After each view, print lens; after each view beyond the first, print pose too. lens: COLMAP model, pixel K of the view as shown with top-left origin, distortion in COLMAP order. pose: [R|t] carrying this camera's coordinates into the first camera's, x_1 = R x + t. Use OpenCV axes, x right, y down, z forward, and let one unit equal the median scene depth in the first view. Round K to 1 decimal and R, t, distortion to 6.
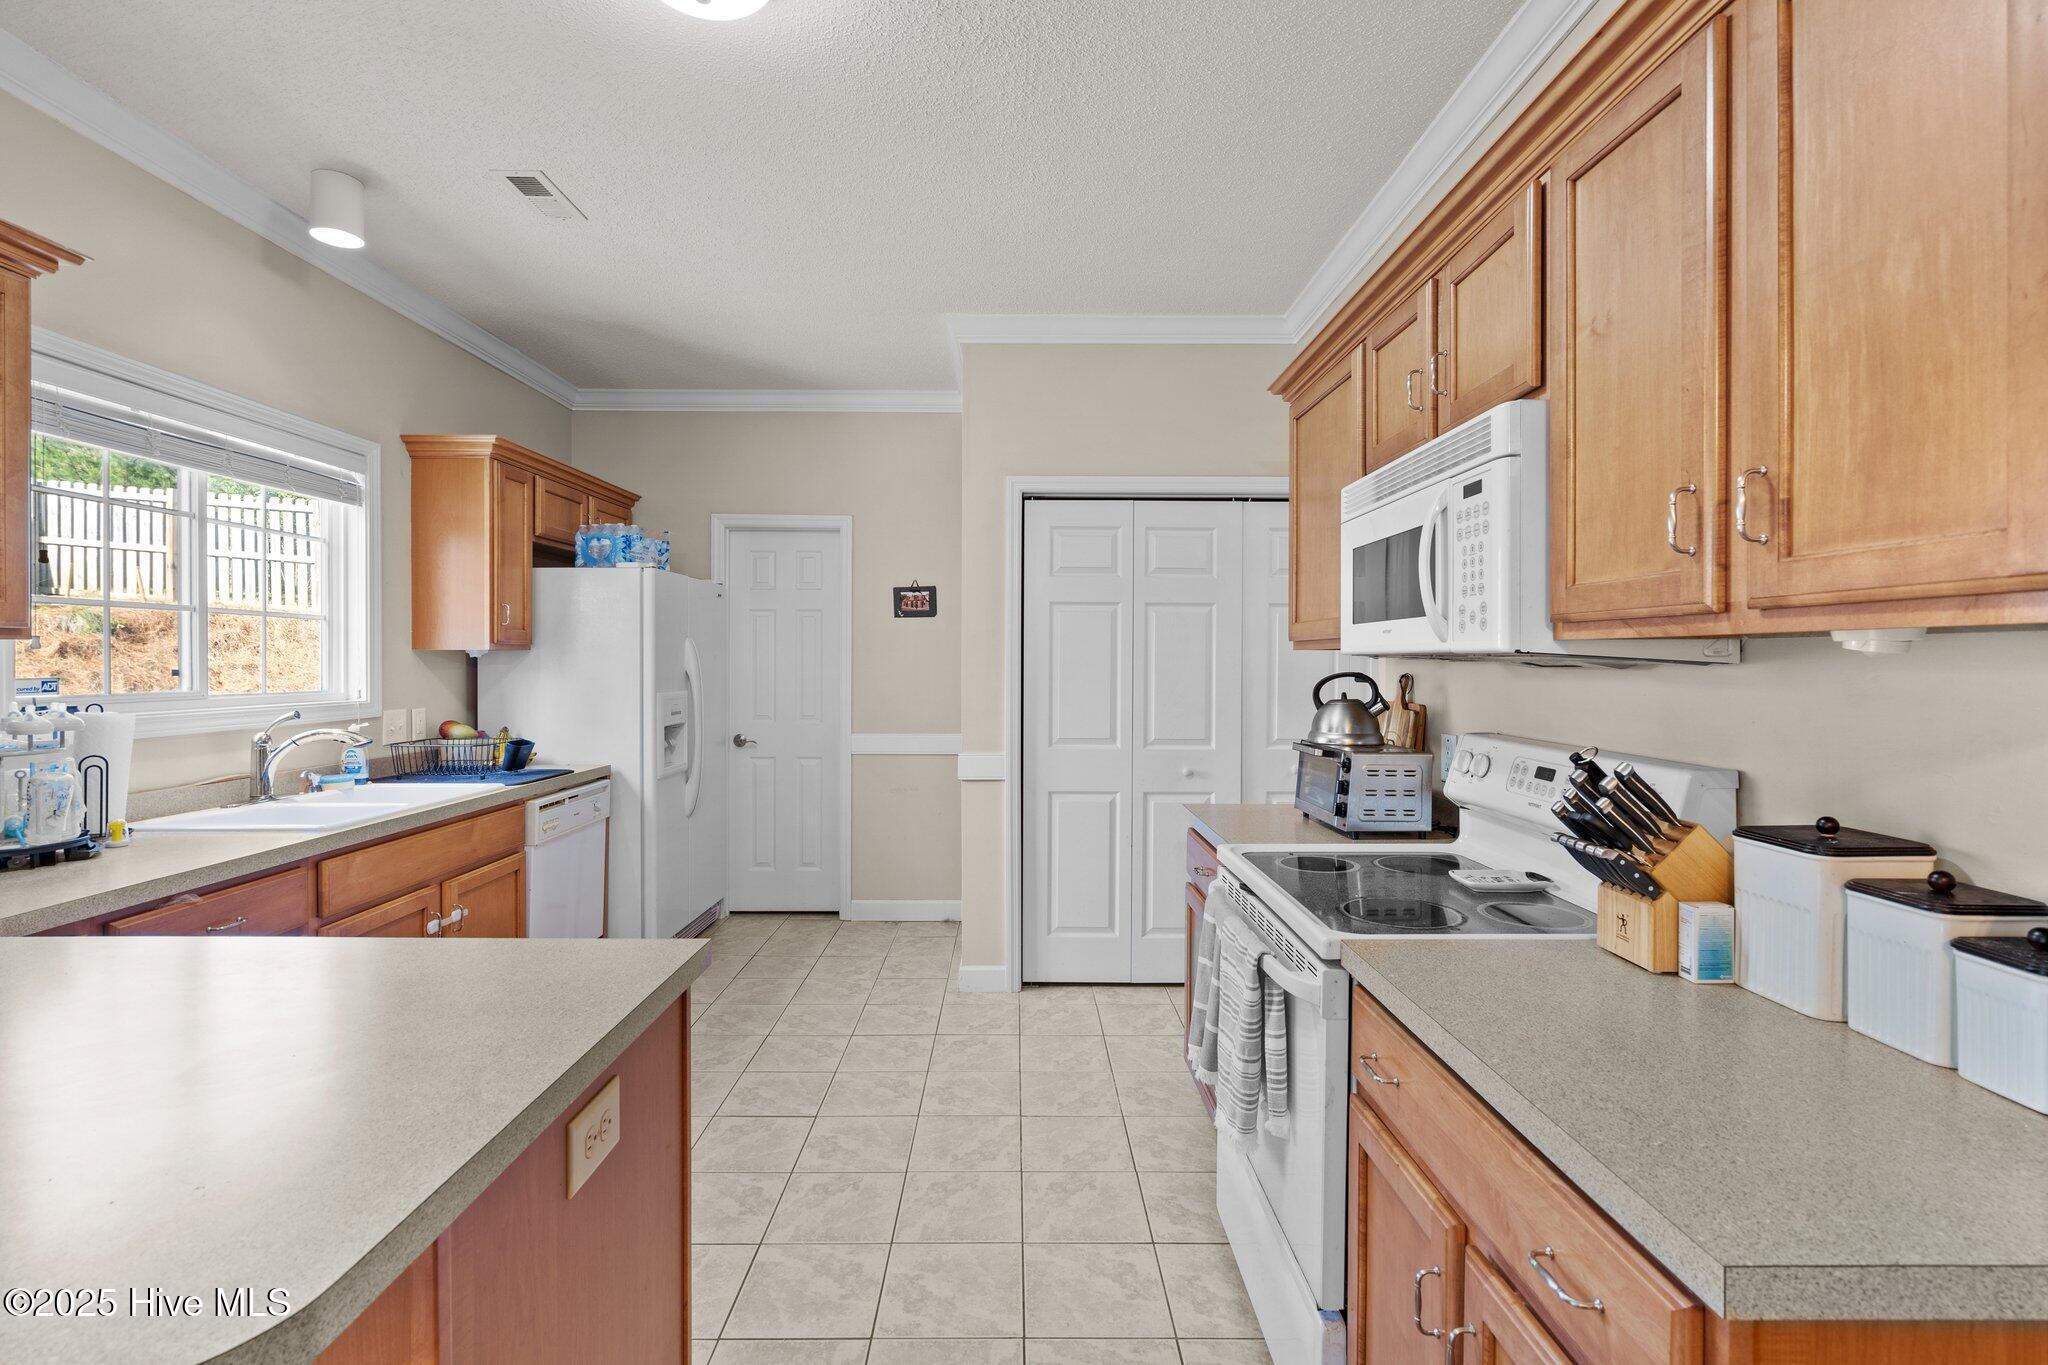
lens RADIAL K [[933.5, 0, 1020.5], [0, 933.5, 667.8], [0, 0, 1]] dist [-0.006309, 0.002070]
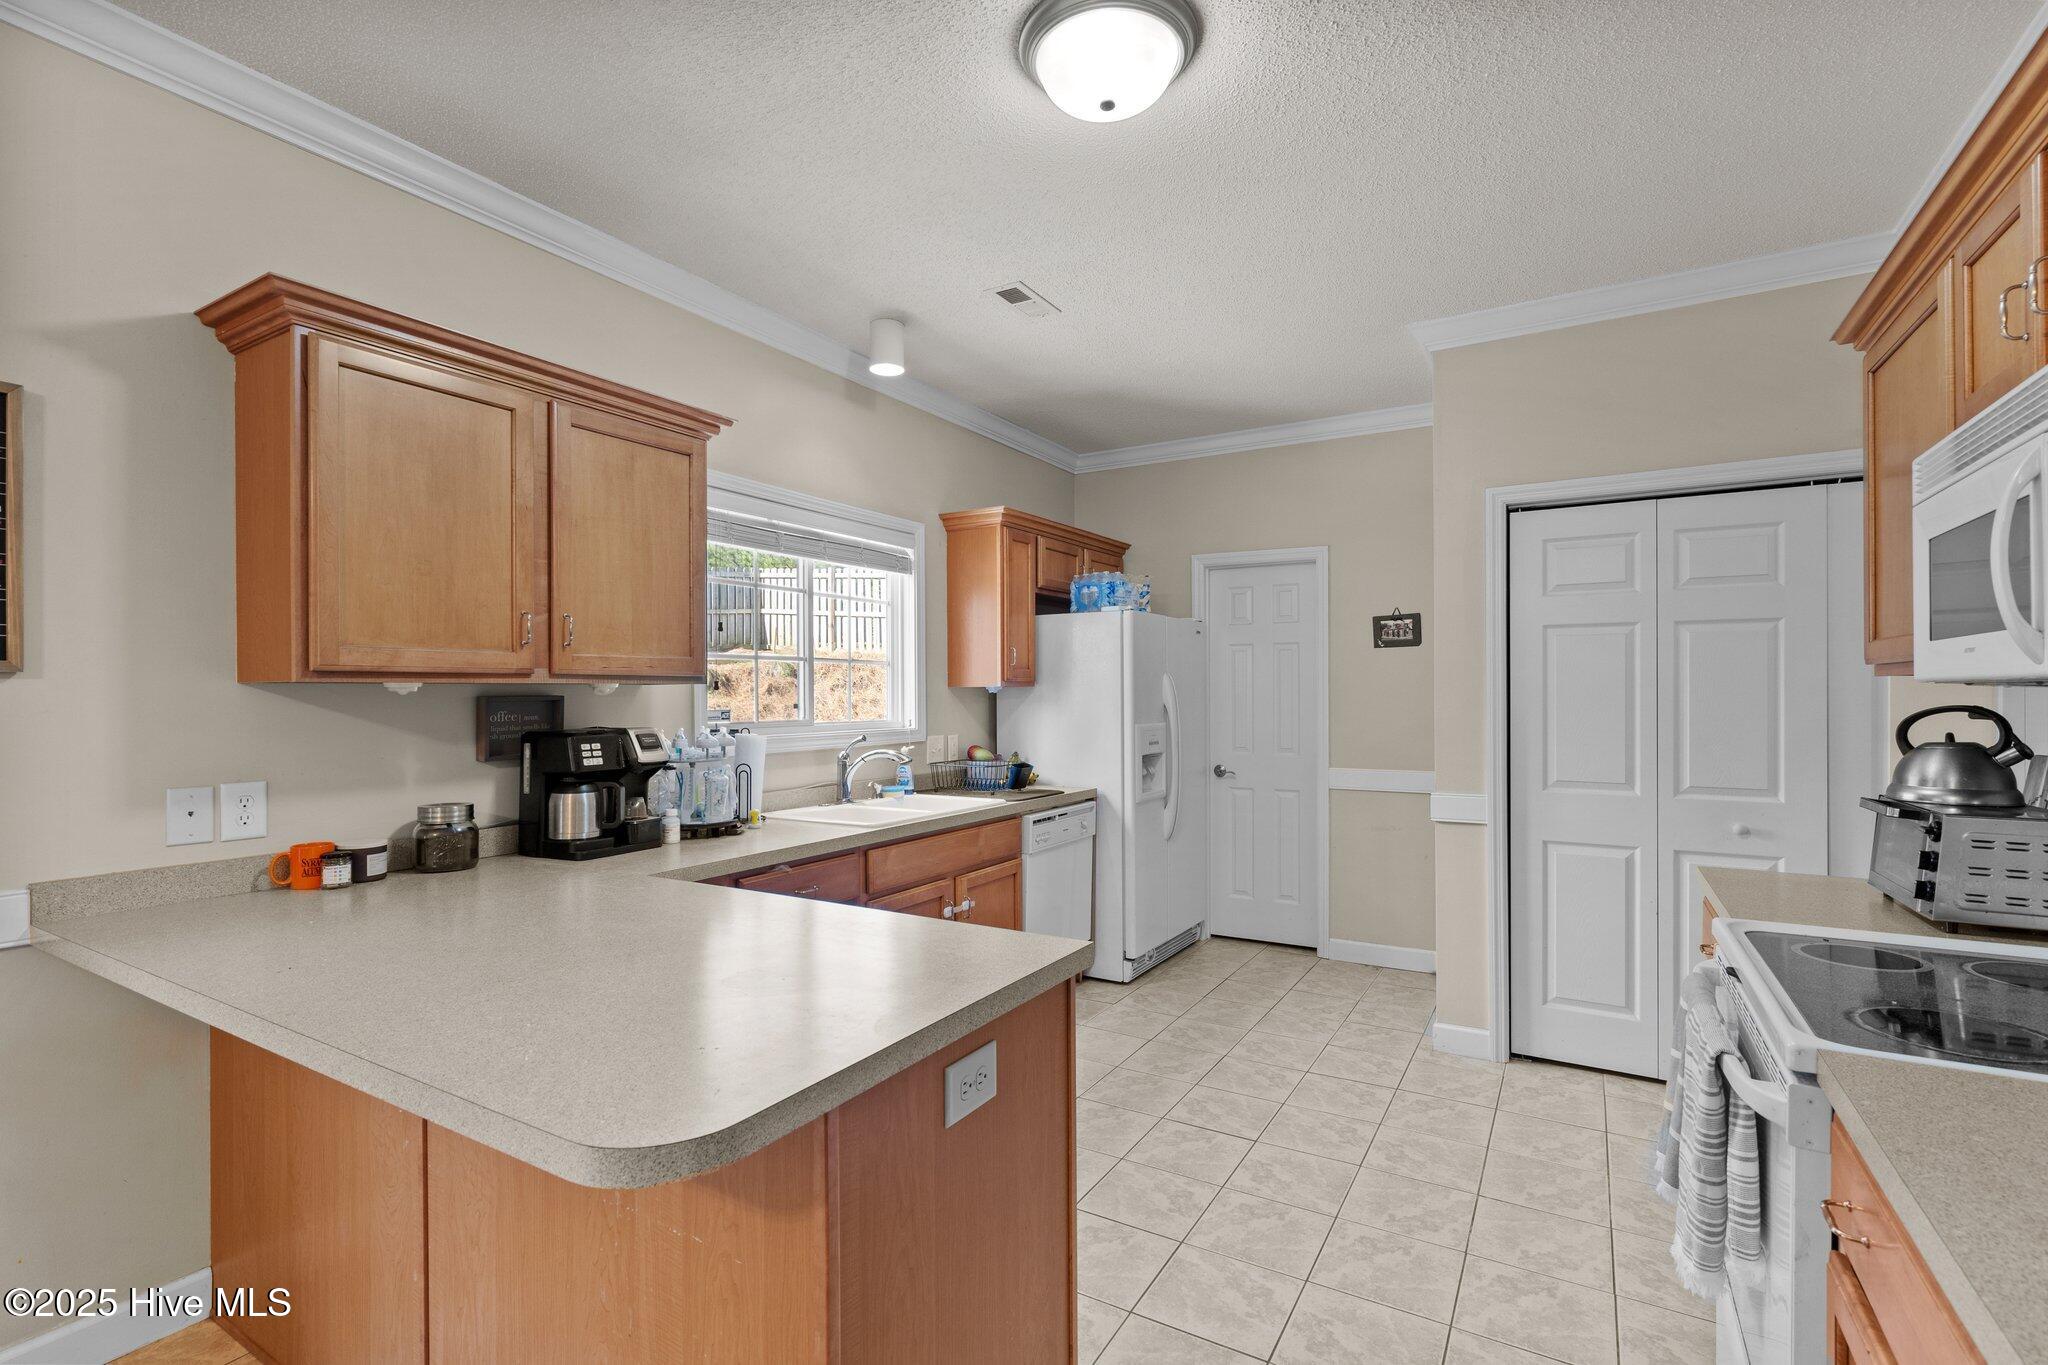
lens RADIAL K [[933.5, 0, 1020.6], [0, 933.5, 694.4], [0, 0, 1]] dist [-0.006309, 0.002070]
pose [[0.853338, -0.006565, -0.521317, 0.103062], [0.003207, 0.999968, -0.007342, -0.000695], [0.521349, 0.004593, 0.853331, -0.007096]]
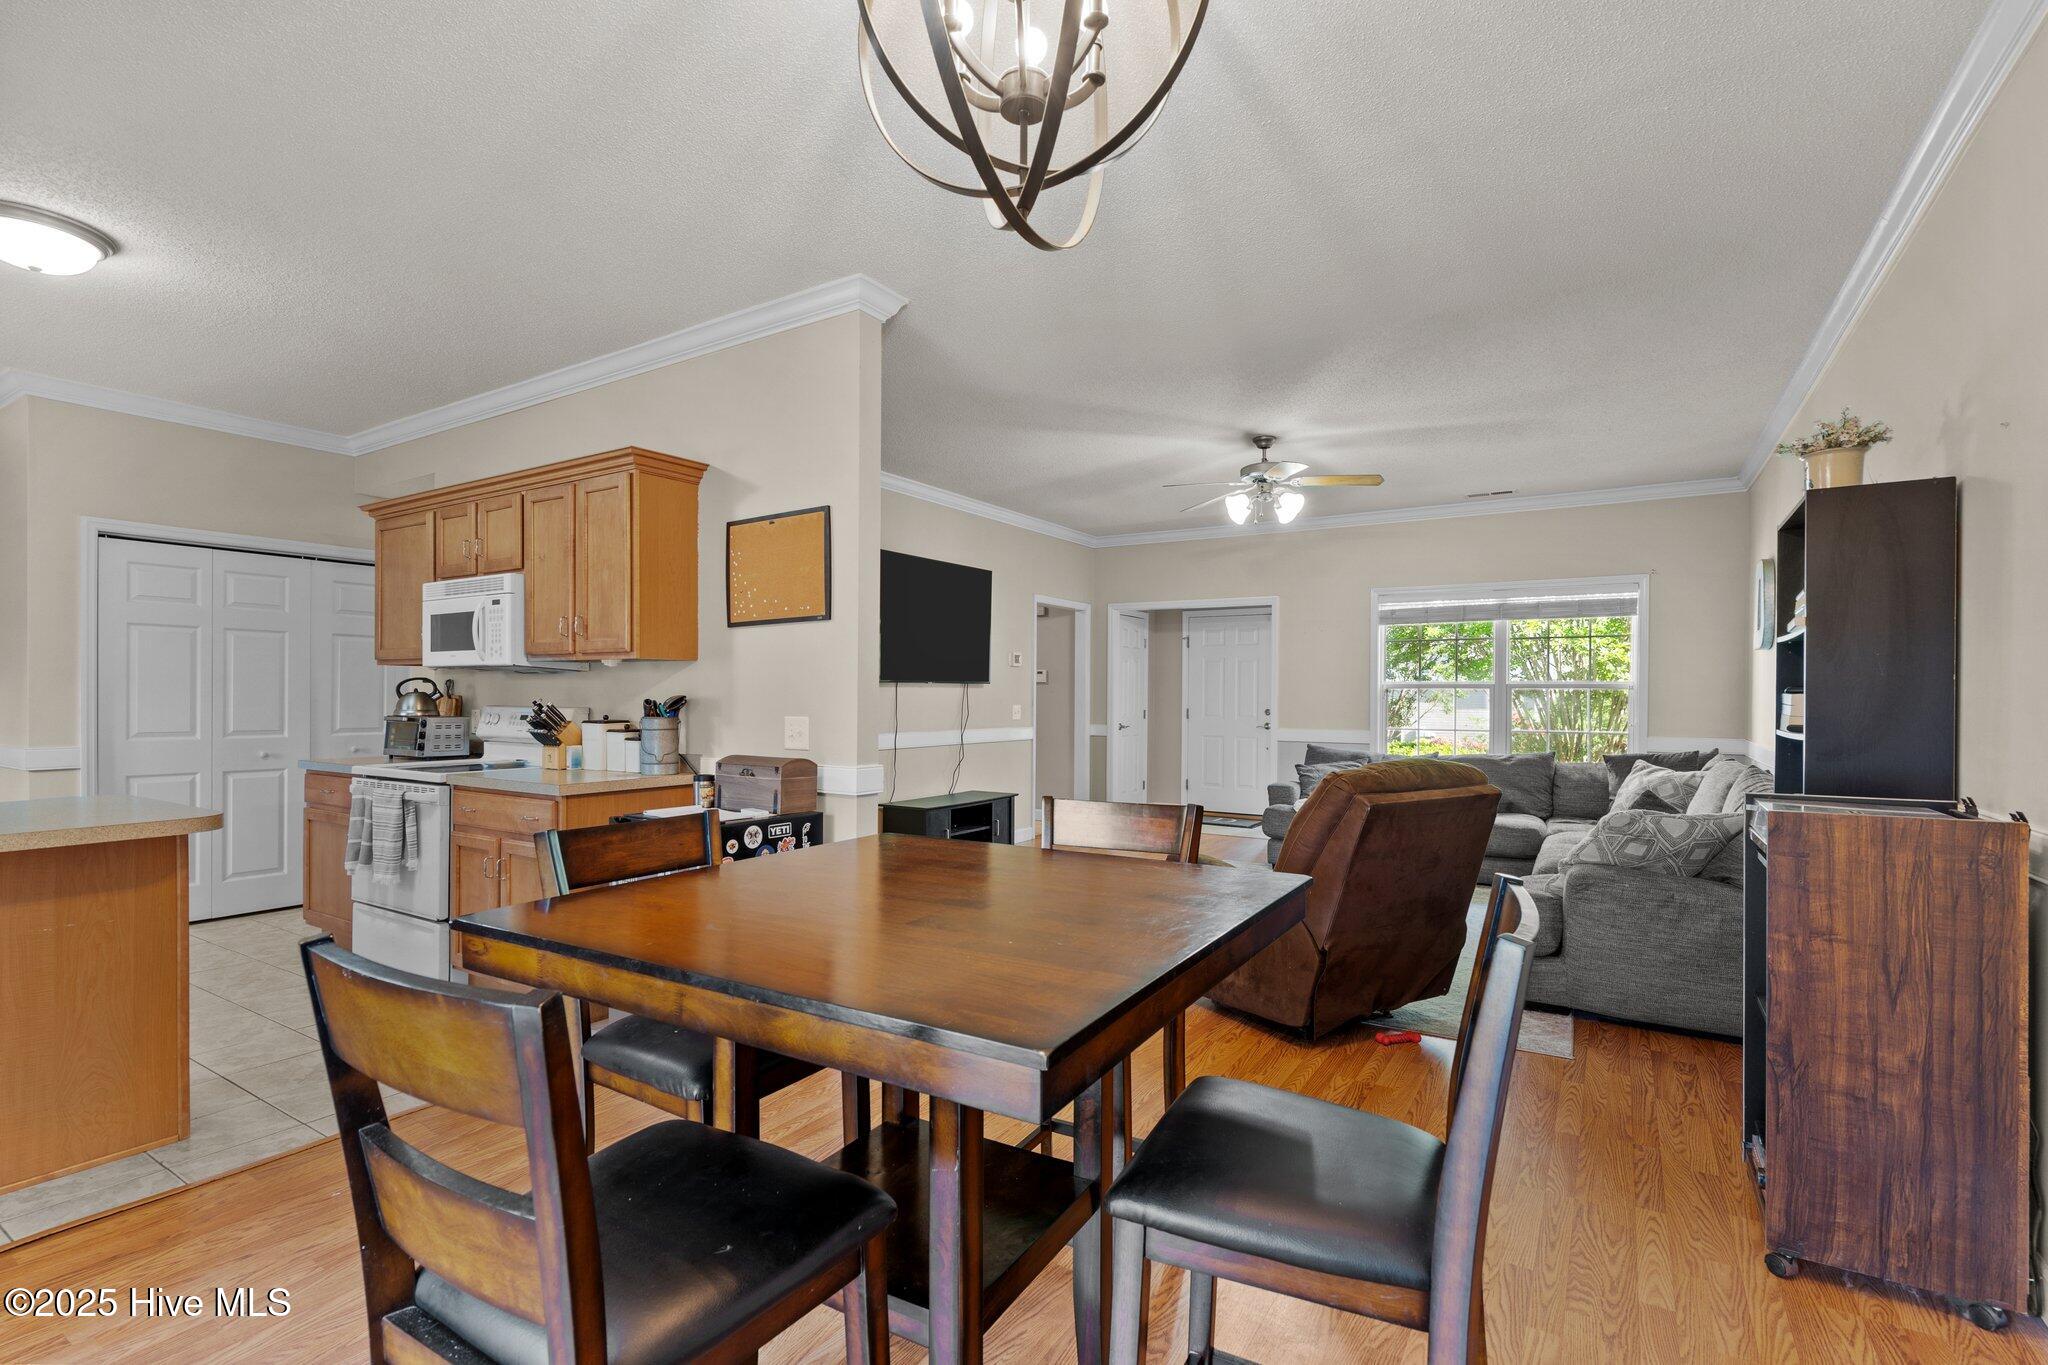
lens RADIAL K [[933.5, 0, 1025.0], [0, 933.5, 693.7], [0, 0, 1]] dist [-0.006309, 0.002070]
pose [[0.536501, 0.000464, 0.843900, -0.551090], [0.002345, 0.999995, -0.002041, 0.043119], [-0.843897, 0.003074, 0.536497, -0.985026]]
